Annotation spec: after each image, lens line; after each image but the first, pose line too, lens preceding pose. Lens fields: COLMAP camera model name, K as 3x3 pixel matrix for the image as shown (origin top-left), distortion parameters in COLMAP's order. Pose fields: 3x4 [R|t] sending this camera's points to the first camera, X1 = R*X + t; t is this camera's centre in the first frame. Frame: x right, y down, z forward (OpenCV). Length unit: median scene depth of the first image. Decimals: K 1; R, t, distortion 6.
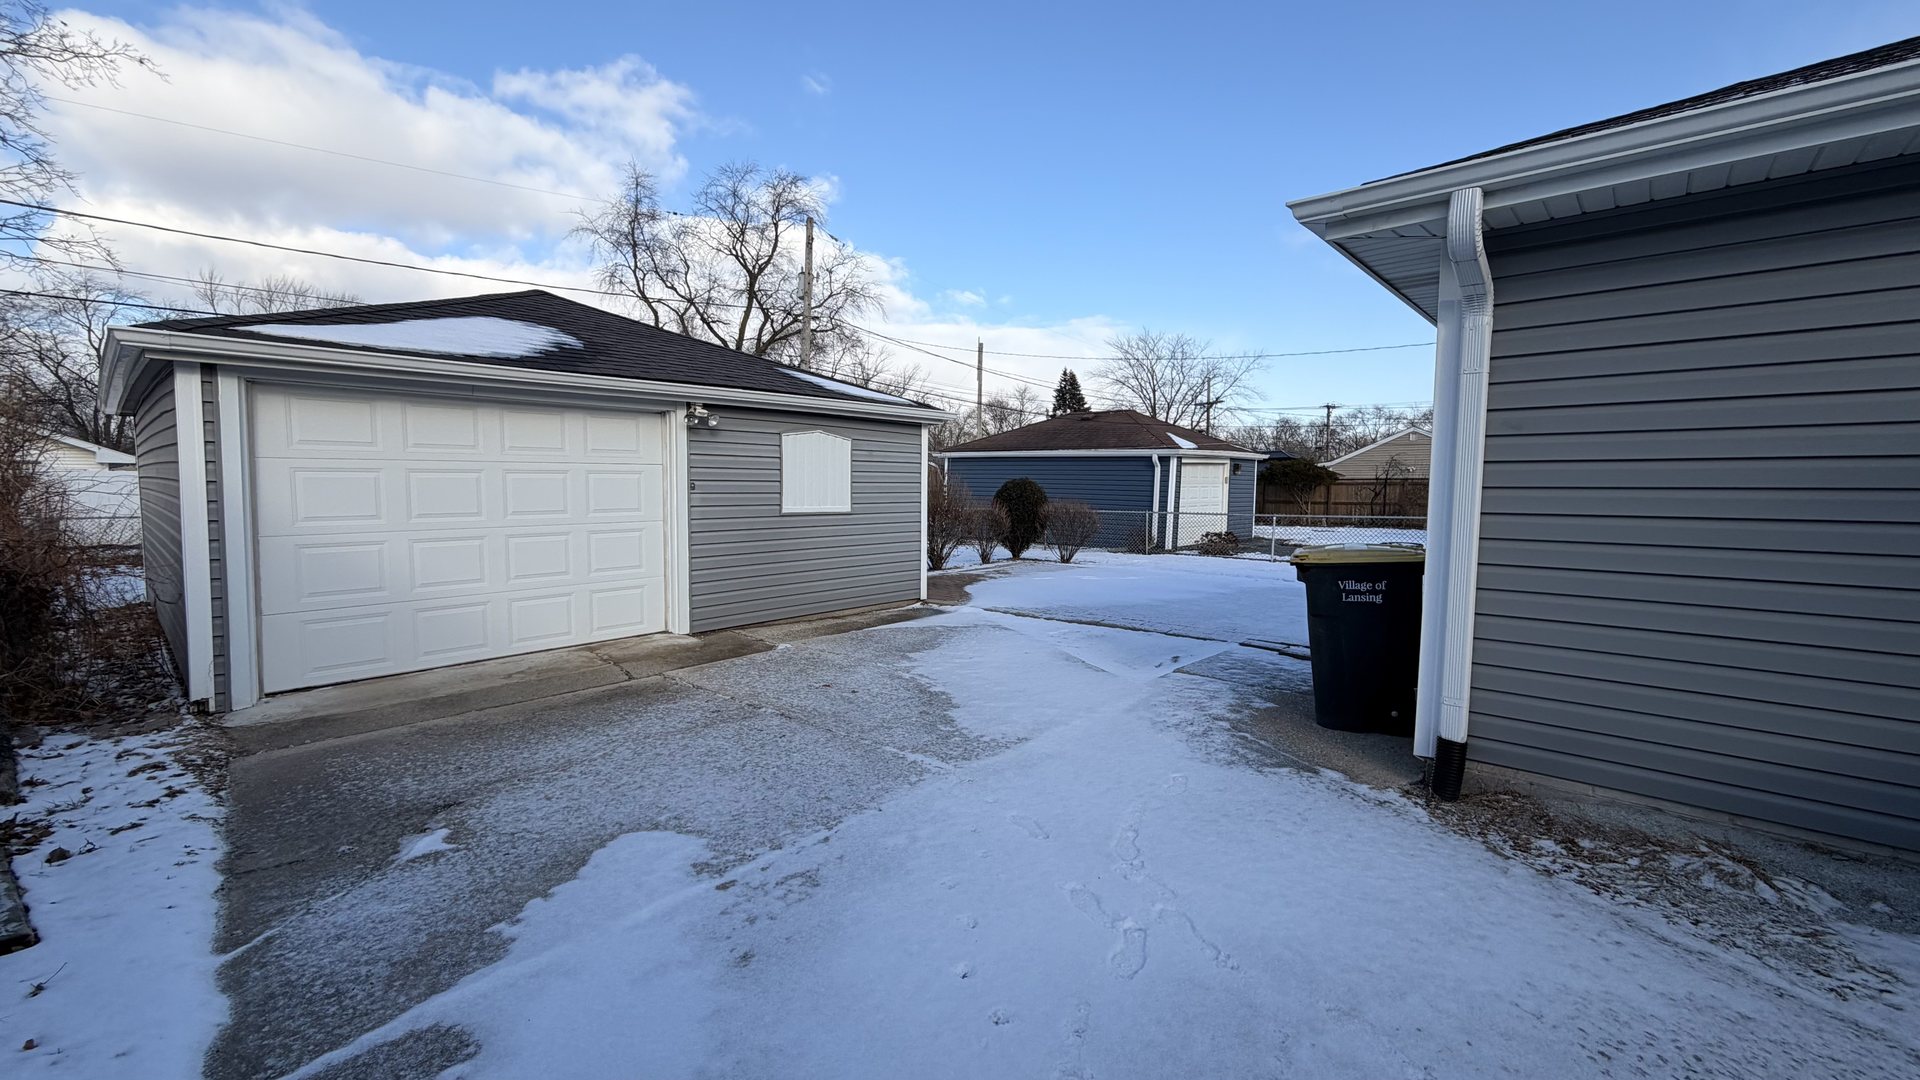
lens RADIAL K [[773.1, 0, 960.0], [0, 773.1, 540.0], [0, 0, 1]] dist [-0.000952, 0.000303]
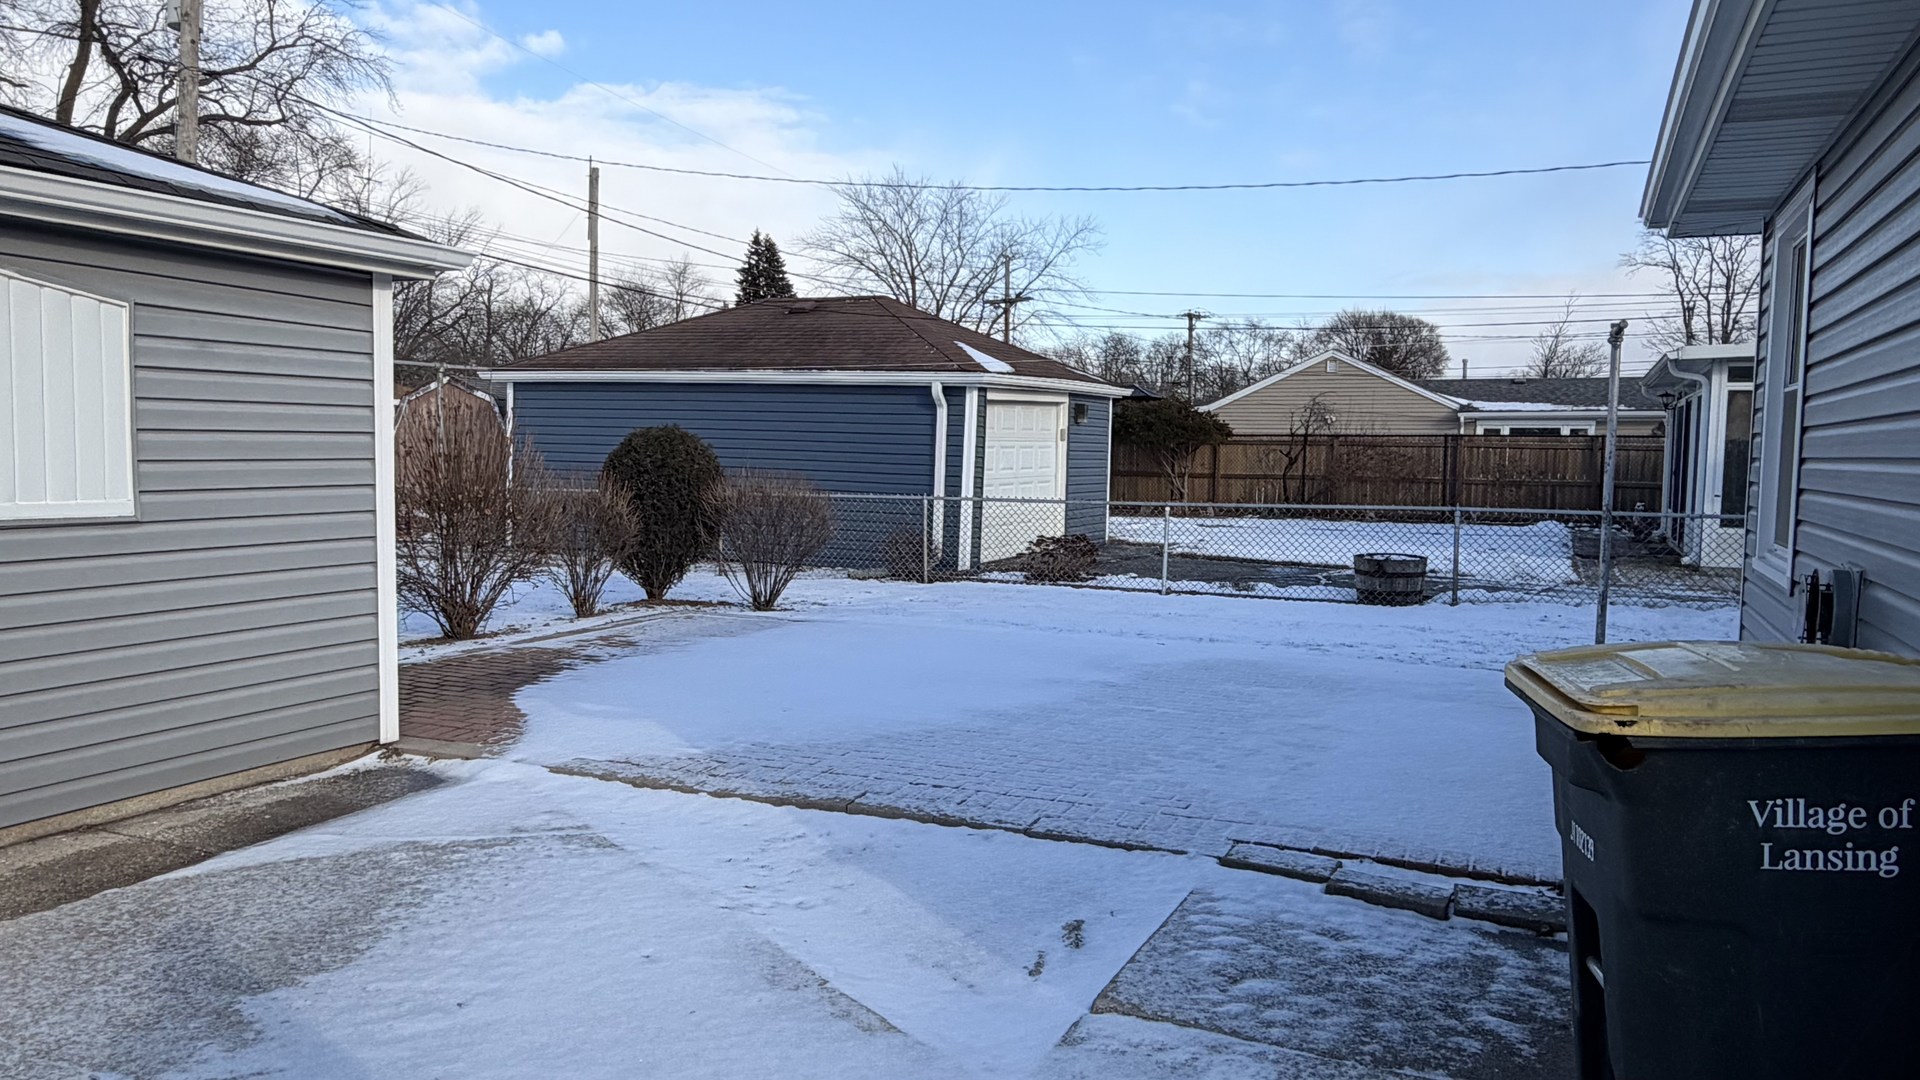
lens RADIAL K [[1339.9, 0, 960.0], [0, 1339.9, 540.0], [0, 0, 1]] dist [-0.003641, 0.000730]
pose [[0.960185, -0.012737, 0.279076, 0.018109], [0.011907, 0.999918, 0.004670, -0.010009], [-0.279112, -0.001161, 0.960258, 0.133950]]
